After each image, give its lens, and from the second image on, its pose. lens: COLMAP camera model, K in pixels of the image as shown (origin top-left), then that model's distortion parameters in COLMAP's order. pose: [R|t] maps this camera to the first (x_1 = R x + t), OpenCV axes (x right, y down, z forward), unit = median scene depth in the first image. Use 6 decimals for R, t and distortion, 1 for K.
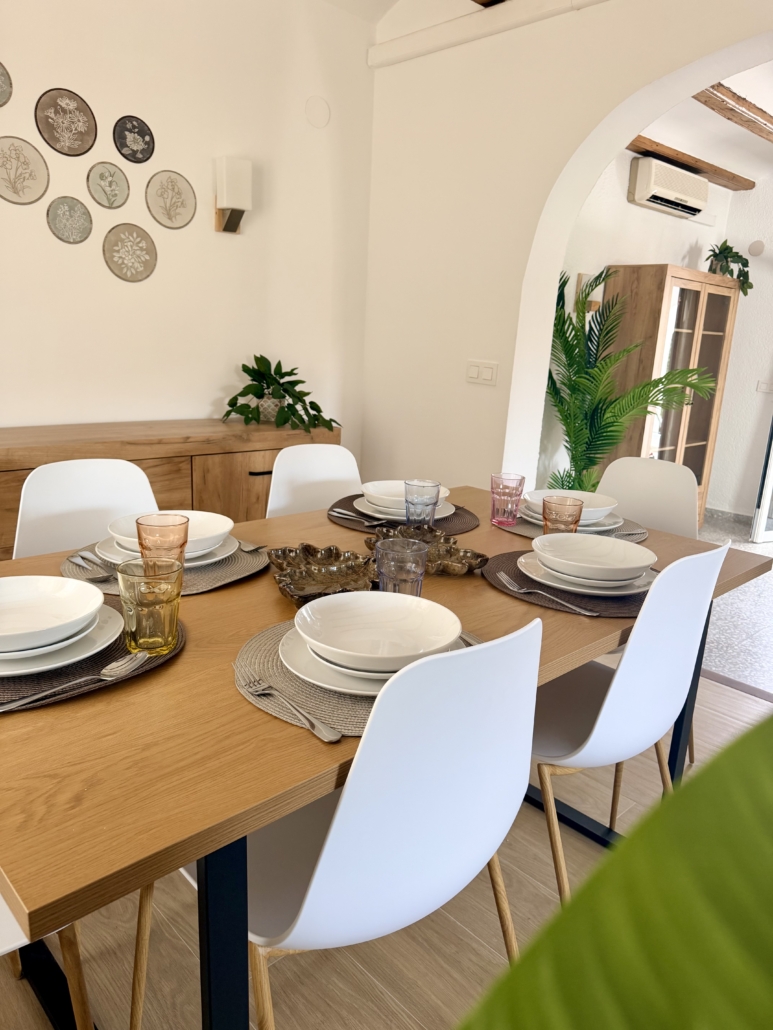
lens RADIAL K [[719.8, 0, 388.2], [0, 719.8, 514.6], [0, 0, 1]] dist [0.037509, -0.029313]
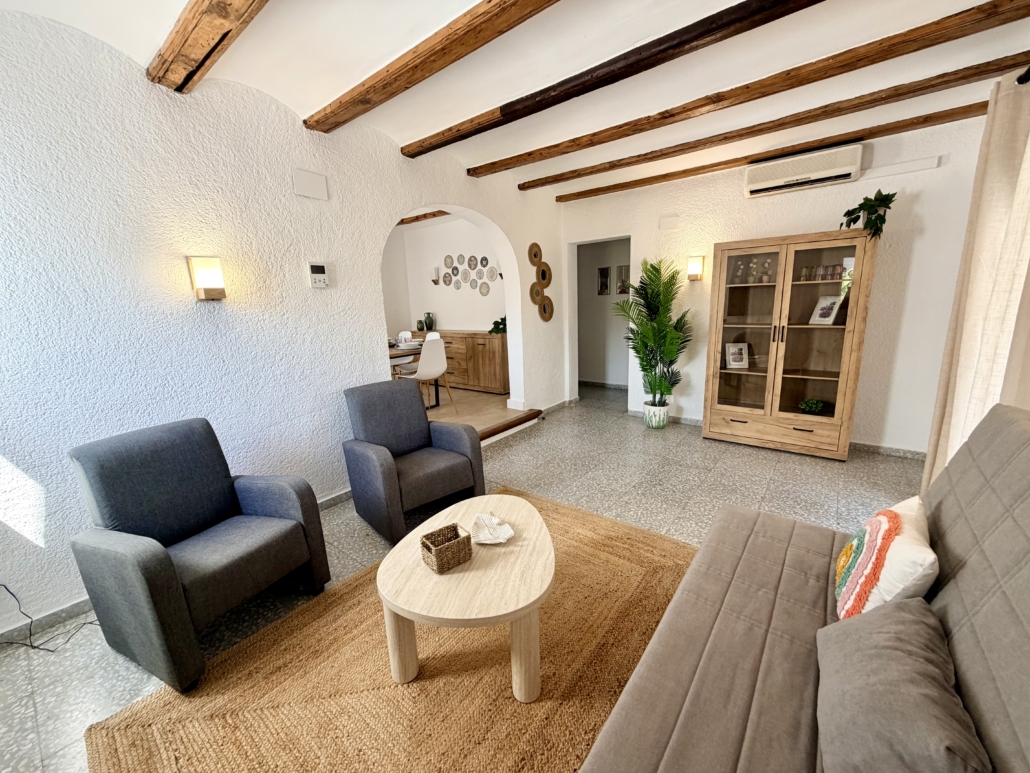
lens RADIAL K [[410.3, 0, 512.8], [0, 410.3, 387.6], [0, 0, 1]] dist [0.000263, -0.000208]
pose [[0.146873, 0.151106, -0.977545, 2.045058], [-0.197633, 0.972819, 0.120682, -0.135916], [0.969211, 0.175470, 0.172744, 0.877134]]
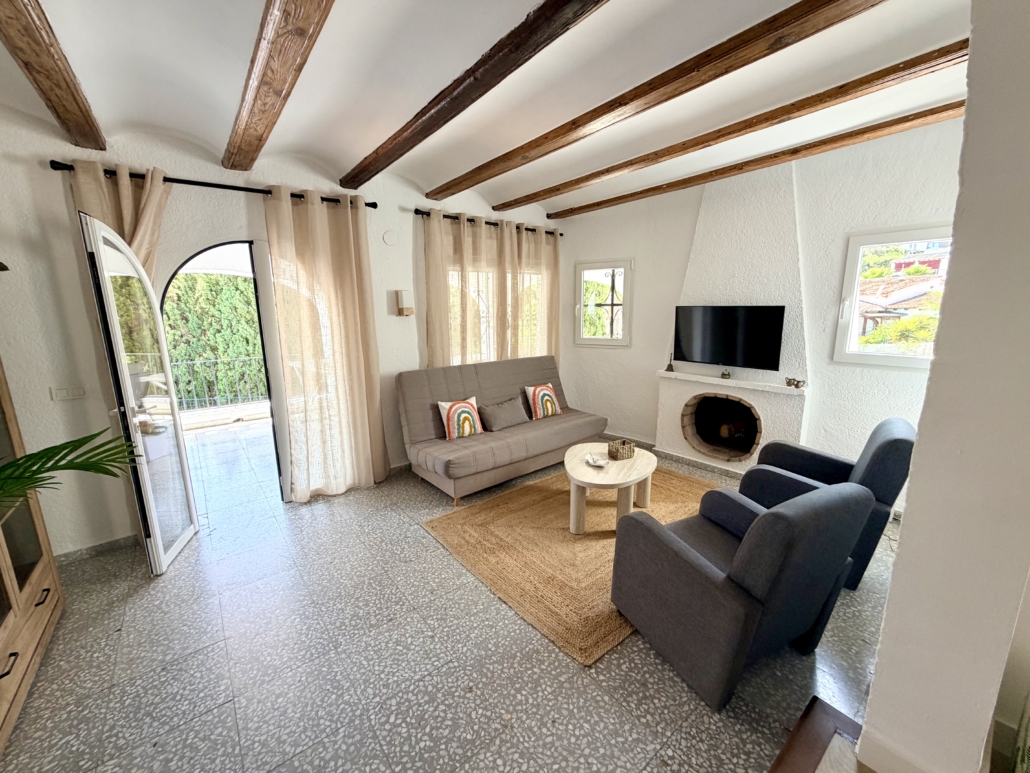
lens RADIAL K [[410.3, 0, 511.2], [0, 410.3, 387.6], [0, 0, 1]] dist [0.000263, -0.000208]
pose [[0.086583, -0.246280, 0.965324, 0.285270], [0.264815, 0.939793, 0.216014, -0.329435], [-0.960404, 0.236929, 0.146588, 1.023658]]
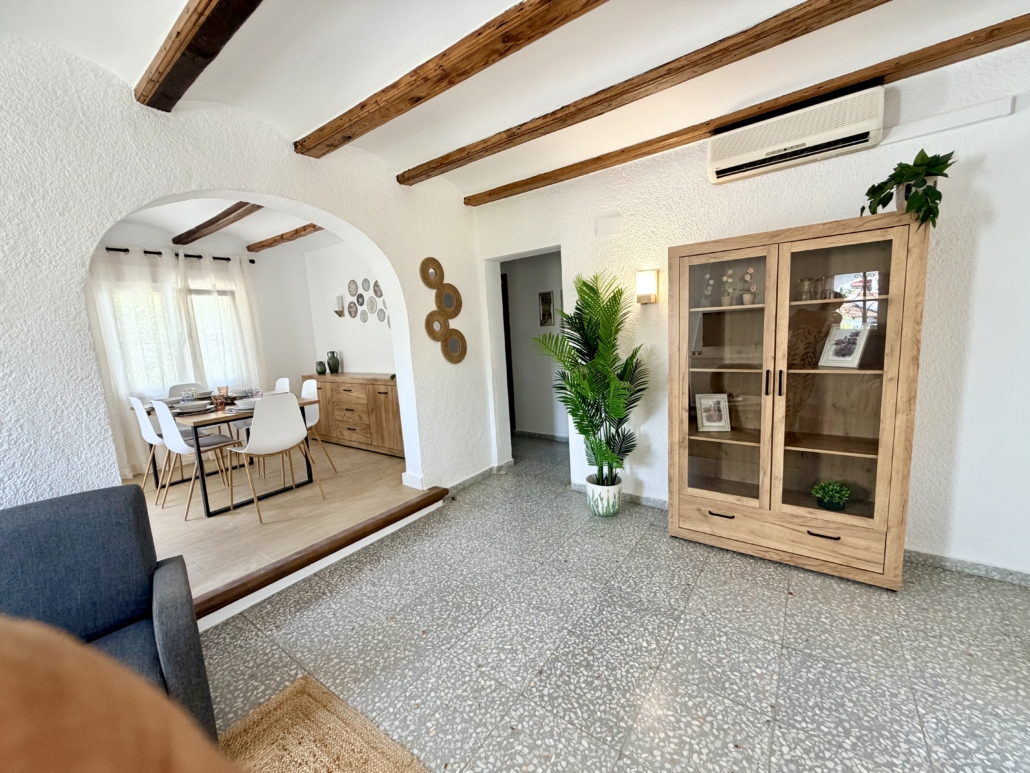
lens RADIAL K [[410.3, 0, 512.7], [0, 410.3, 387.2], [0, 0, 1]] dist [0.000263, -0.000208]
pose [[0.181425, 0.074932, -0.980546, 1.561404], [-0.176096, 0.983452, 0.042572, -0.250880], [0.967510, 0.164946, 0.191618, 1.241872]]
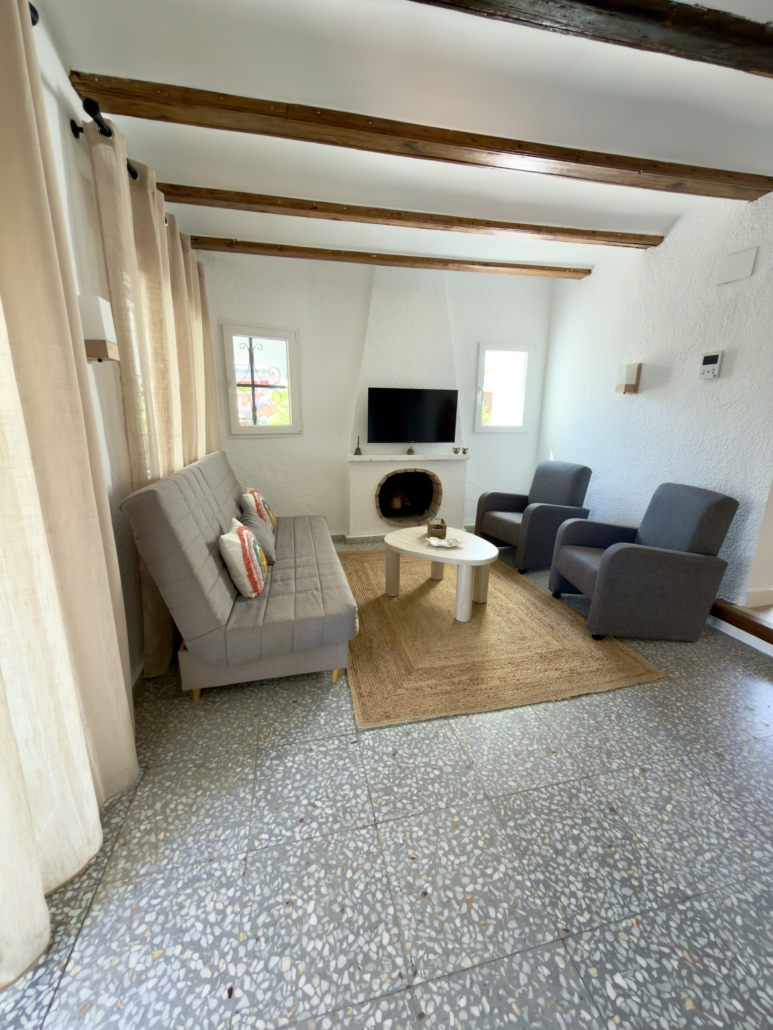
lens RADIAL K [[410.3, 0, 385.0], [0, 410.3, 513.9], [0, 0, 1]] dist [0.000263, -0.000208]
pose [[-0.861139, -0.177551, 0.476356, 1.020321], [0.073528, 0.883675, 0.462291, -0.403663], [-0.503024, 0.433122, -0.747912, 1.885484]]
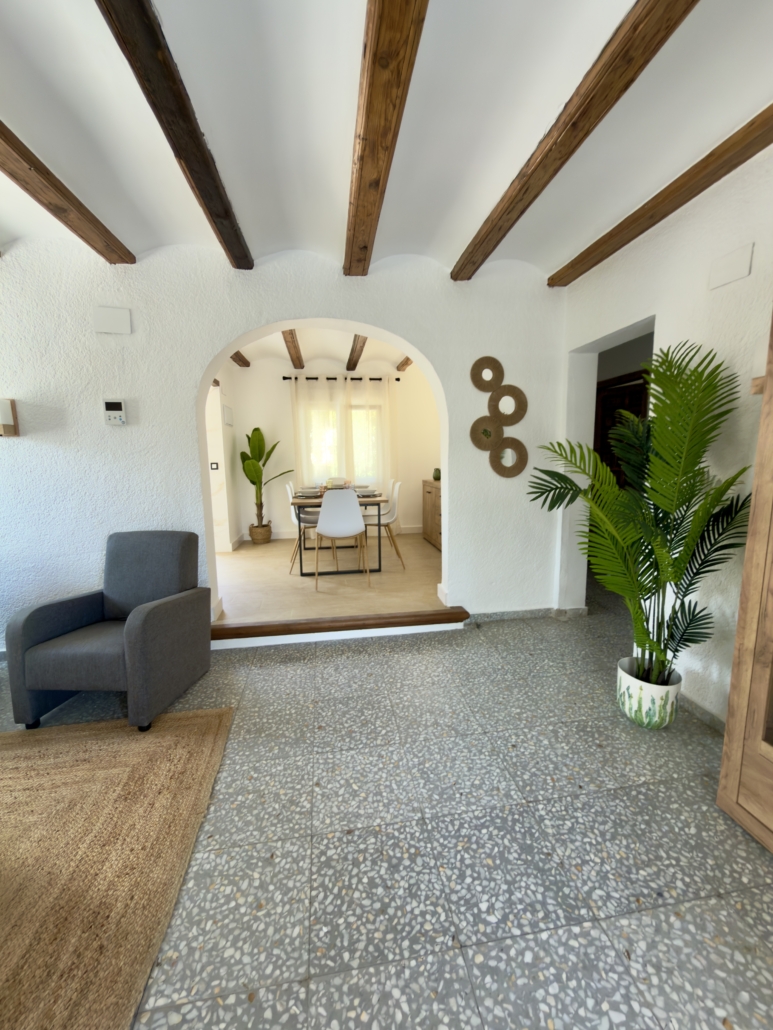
lens RADIAL K [[410.3, 0, 386.5], [0, 410.3, 514.2], [0, 0, 1]] dist [0.000263, -0.000208]
pose [[-0.564635, 0.070914, -0.822288, 1.358131], [-0.216576, 0.948658, 0.230527, -0.336548], [0.796418, 0.308251, -0.520287, 1.692860]]
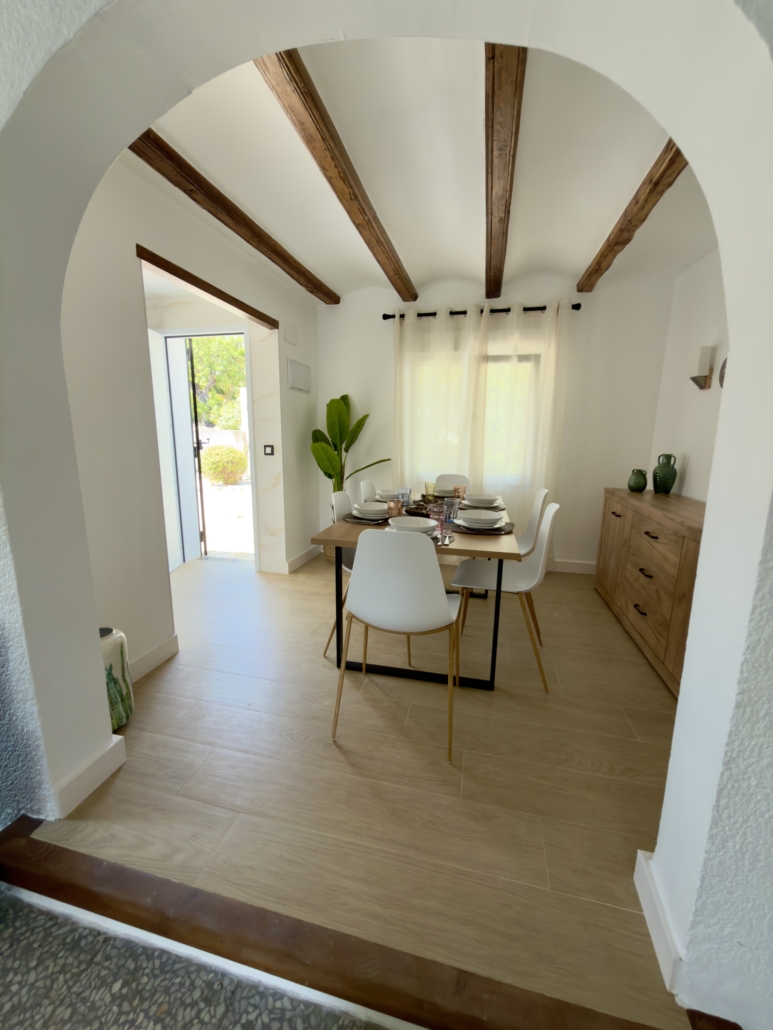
lens RADIAL K [[410.3, 0, 385.4], [0, 410.3, 512.4], [0, 0, 1]] dist [0.000263, -0.000208]
pose [[-0.832354, 0.039687, -0.552821, 0.627990], [-0.190707, 0.916020, 0.352900, -0.283975], [0.520401, 0.399164, -0.754885, 1.240687]]
